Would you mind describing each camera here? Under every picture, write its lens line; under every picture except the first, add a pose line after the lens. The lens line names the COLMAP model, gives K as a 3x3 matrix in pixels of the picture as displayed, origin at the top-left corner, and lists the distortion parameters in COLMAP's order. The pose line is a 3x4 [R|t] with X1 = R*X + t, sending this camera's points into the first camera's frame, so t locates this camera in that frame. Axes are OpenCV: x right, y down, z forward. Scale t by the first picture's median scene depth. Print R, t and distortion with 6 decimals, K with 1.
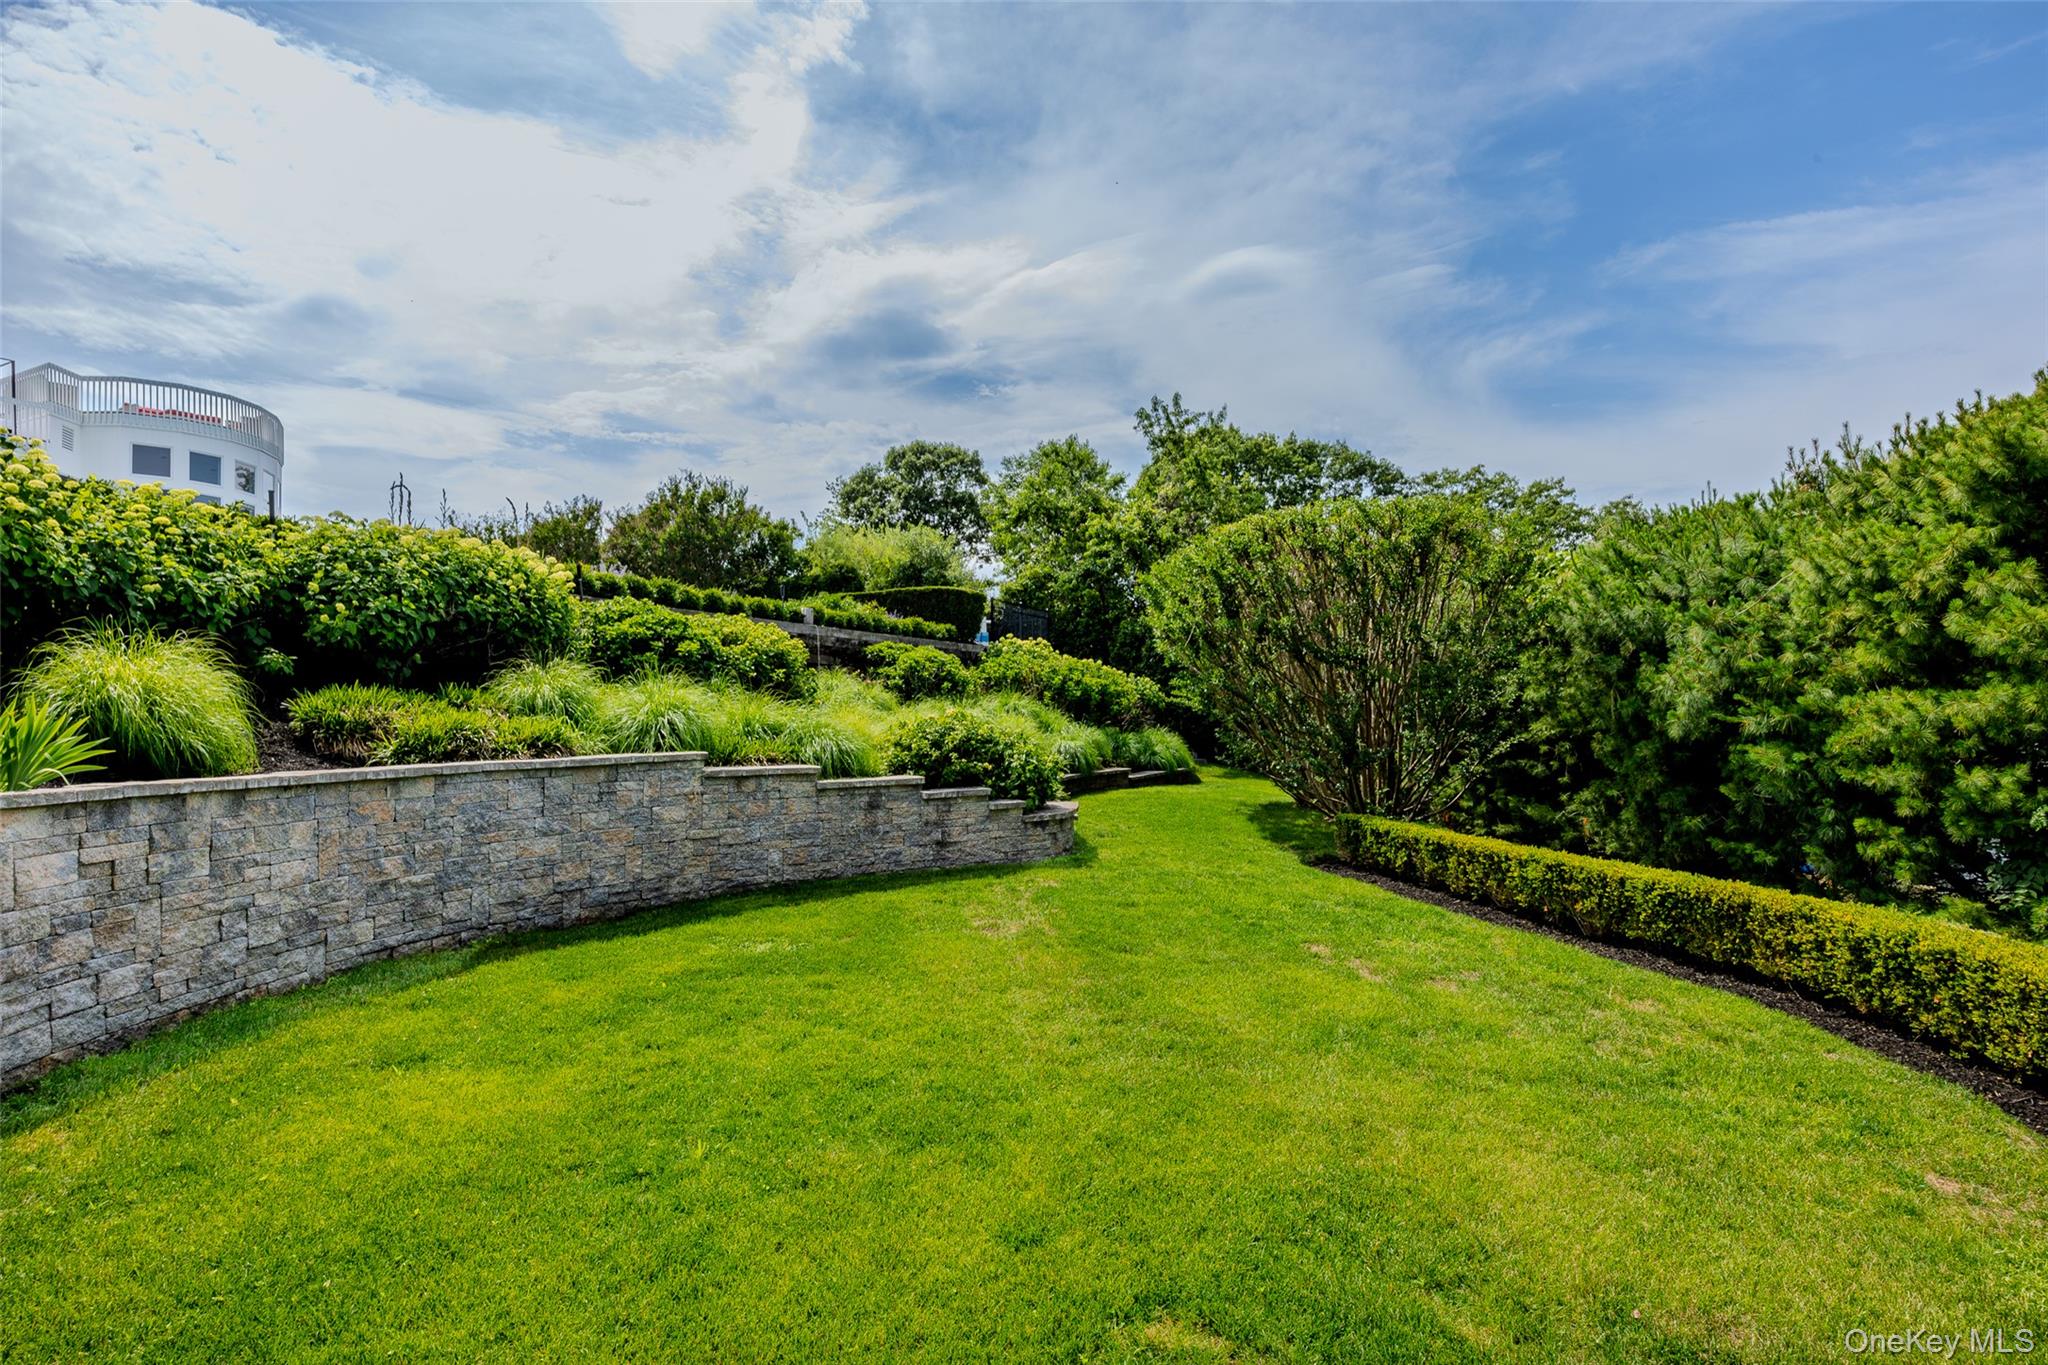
lens RADIAL K [[1063.8, 0, 1027.9], [0, 1063.8, 683.7], [0, 0, 1]] dist [-0.013290, 0.000305]
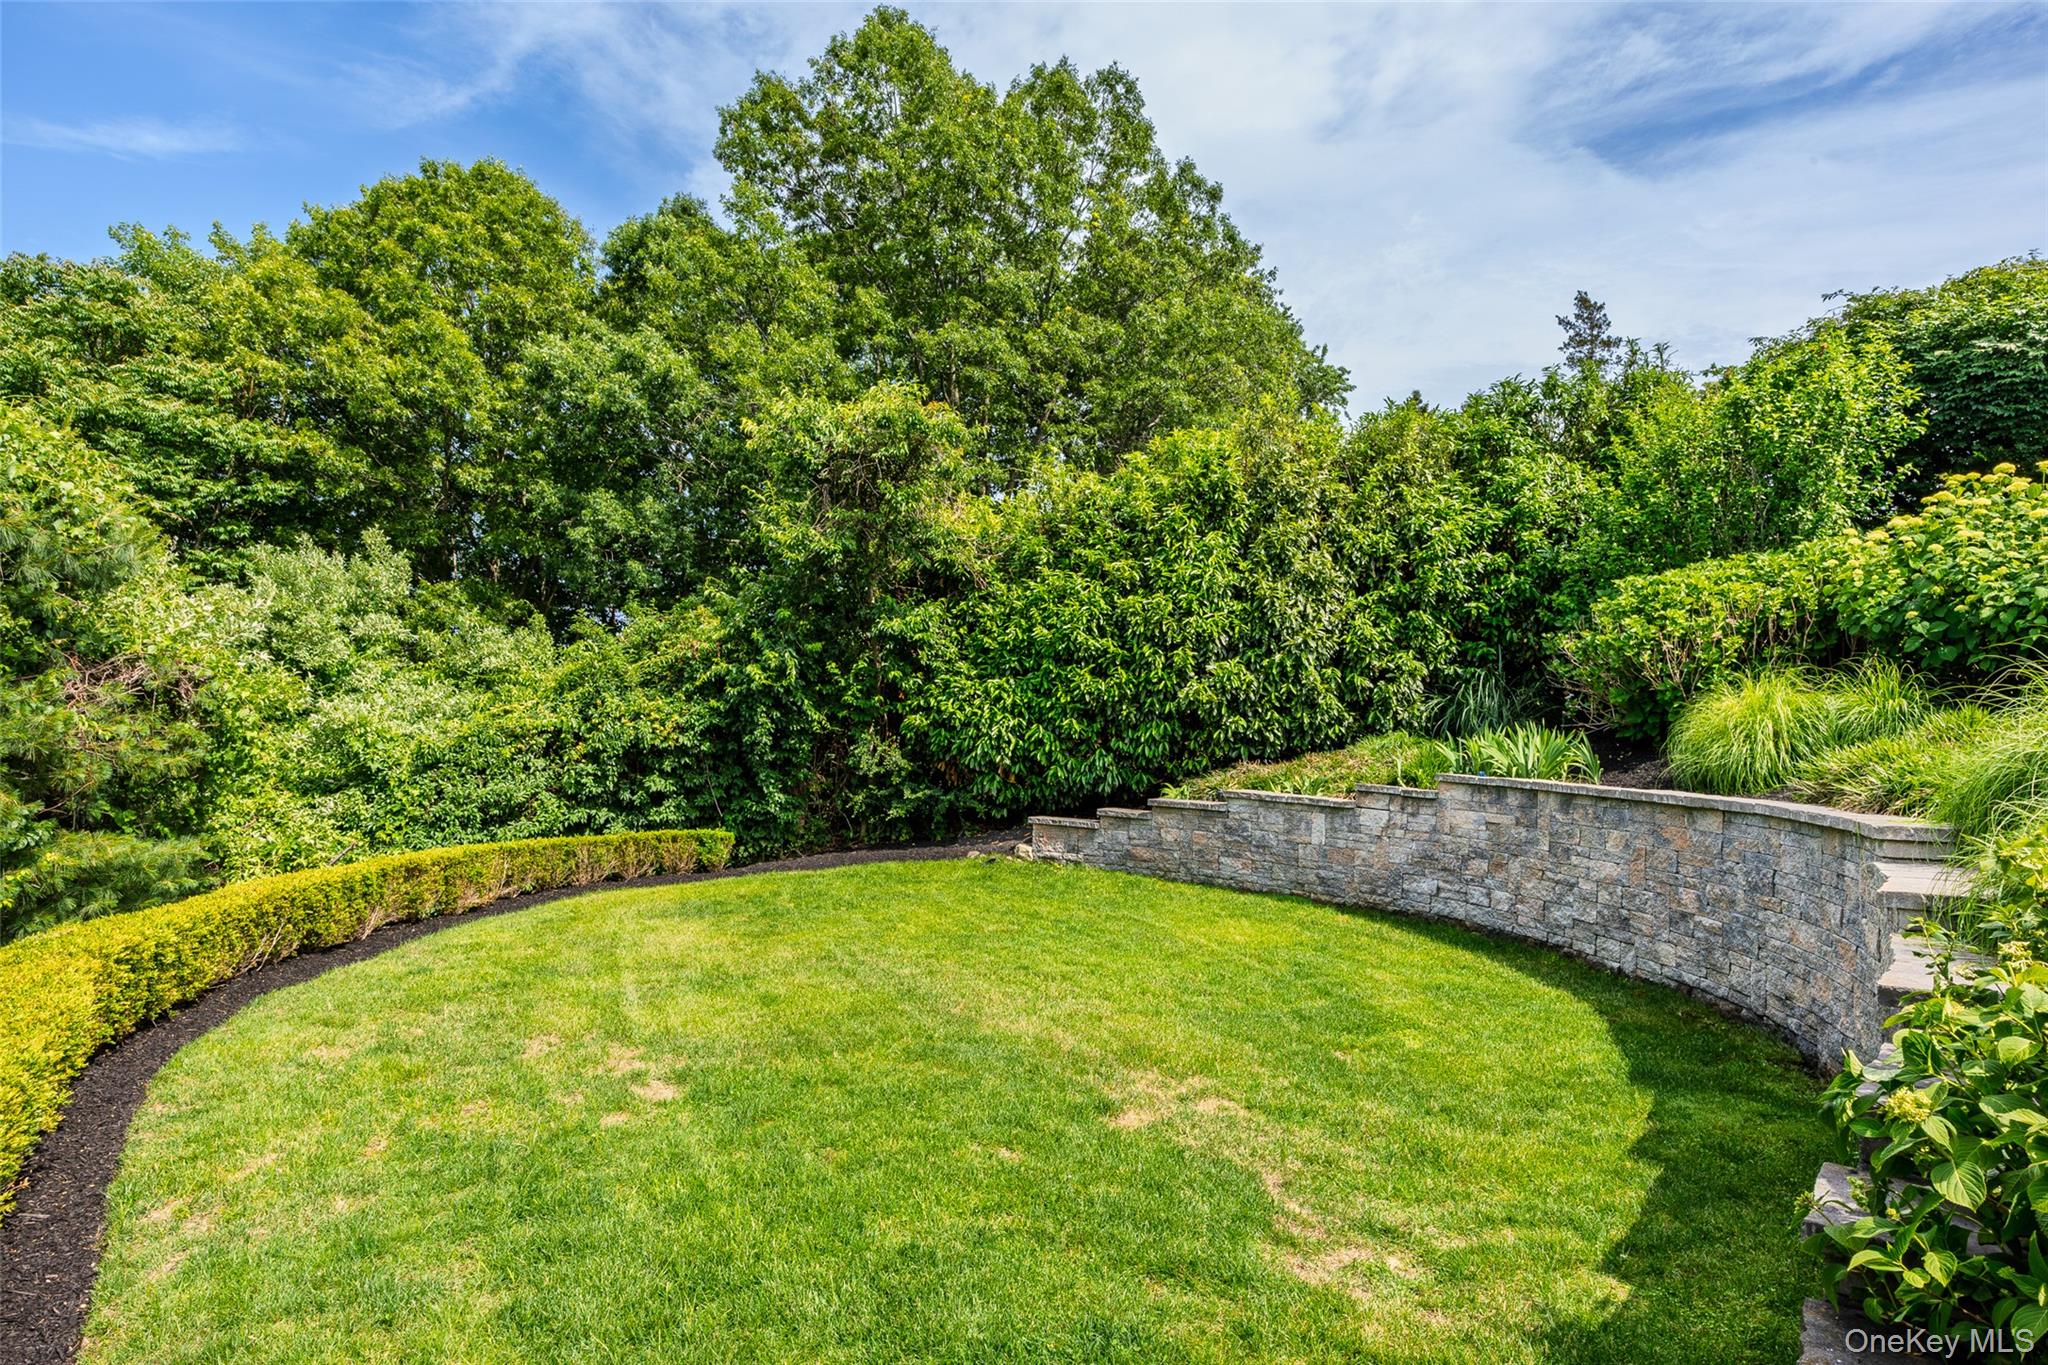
lens RADIAL K [[1155.8, 0, 1023.1], [0, 1155.8, 689.5], [0, 0, 1]] dist [-0.000037, 0.000013]
pose [[-0.944766, -0.027210, -0.326614, 0.198326], [-0.009763, 0.998442, -0.054939, 0.030756], [0.327600, -0.048716, -0.943560, 1.156686]]
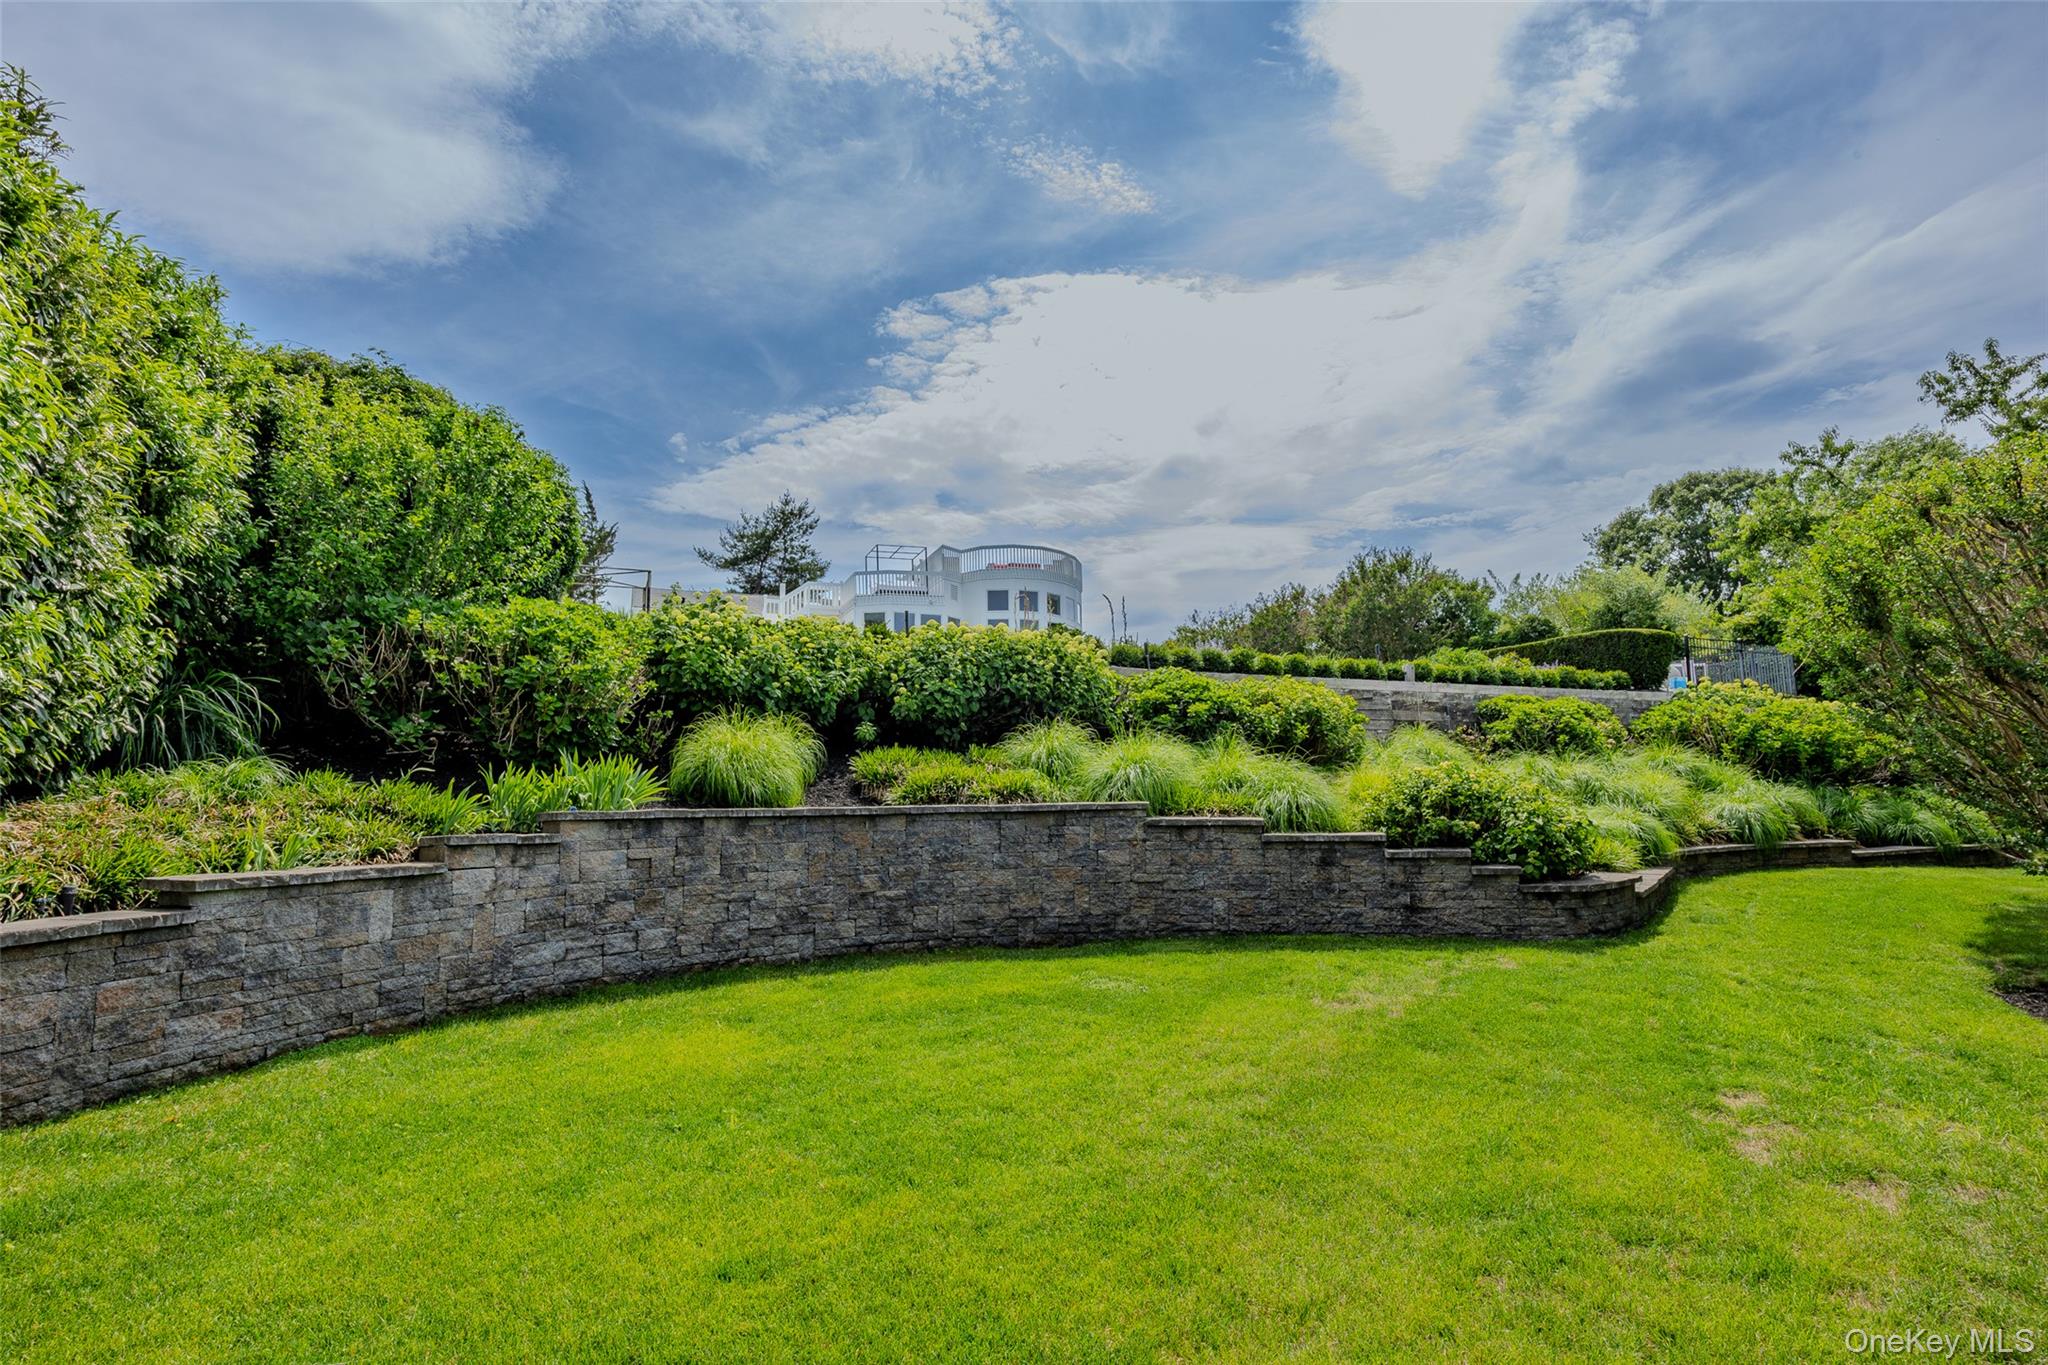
lens RADIAL K [[982.3, 0, 1018.8], [0, 982.3, 678.9], [0, 0, 1]] dist [-0.015904, -0.001028]
pose [[0.725704, -0.071427, -0.684290, 0.252431], [0.020295, 0.996386, -0.082481, 0.015927], [0.687708, 0.045969, 0.724531, 0.147064]]
